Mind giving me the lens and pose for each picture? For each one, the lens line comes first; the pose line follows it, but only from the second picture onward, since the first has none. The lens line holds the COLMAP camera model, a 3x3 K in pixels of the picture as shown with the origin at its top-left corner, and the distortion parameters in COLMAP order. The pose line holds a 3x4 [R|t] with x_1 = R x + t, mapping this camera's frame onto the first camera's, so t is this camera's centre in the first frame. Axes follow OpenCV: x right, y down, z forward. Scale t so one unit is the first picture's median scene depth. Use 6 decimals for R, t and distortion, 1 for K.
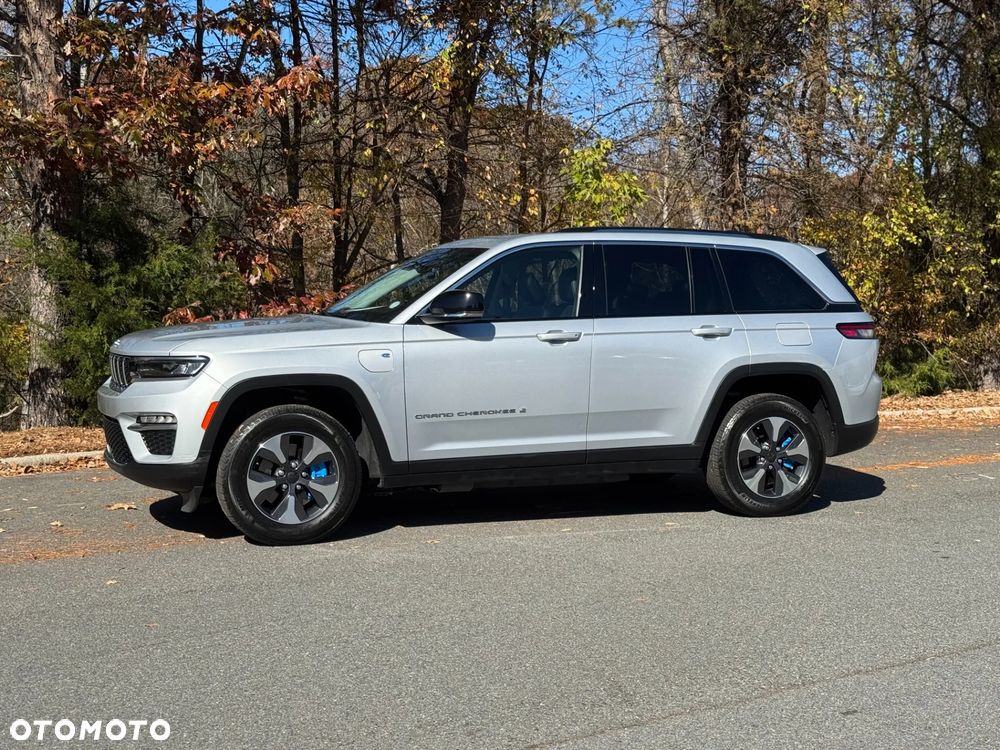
lens RADIAL K [[1400.6, 0, 508.1], [0, 1400.6, 366.4], [0, 0, 1]] dist [0.125736, 0.000000]
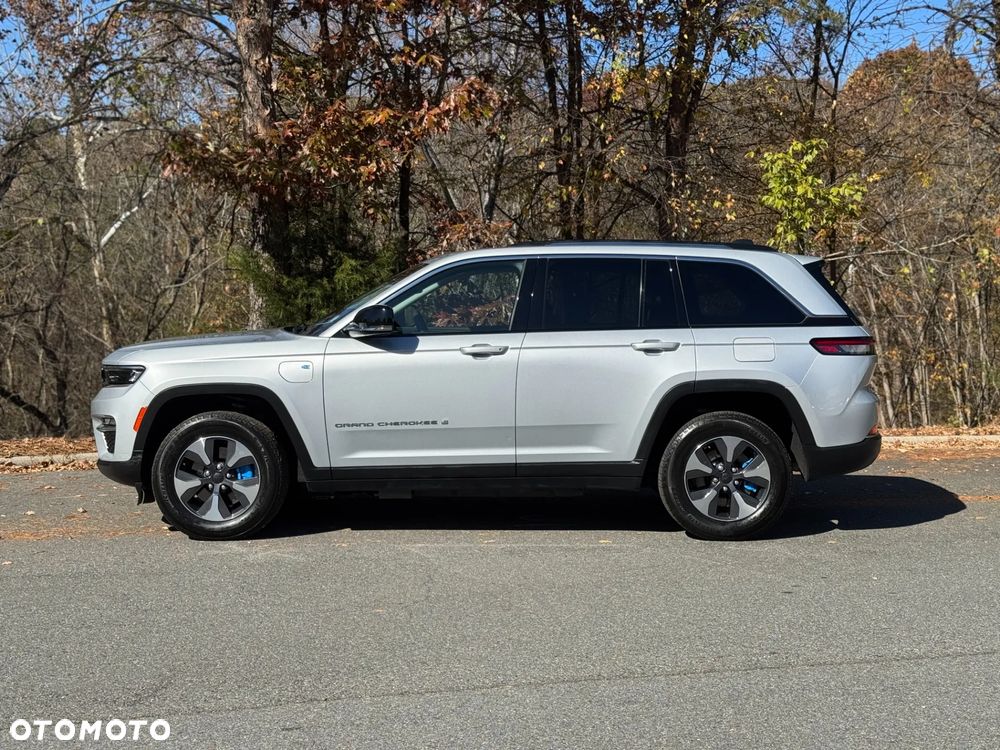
lens RADIAL K [[1400.6, 0, 504.8], [0, 1400.6, 372.9], [0, 0, 1]] dist [0.125736, 0.000000]
pose [[0.934723, 0.014704, -0.355074, 0.415156], [-0.014123, 0.999891, 0.004227, -0.009552], [0.355097, 0.001064, 0.934829, 0.059400]]
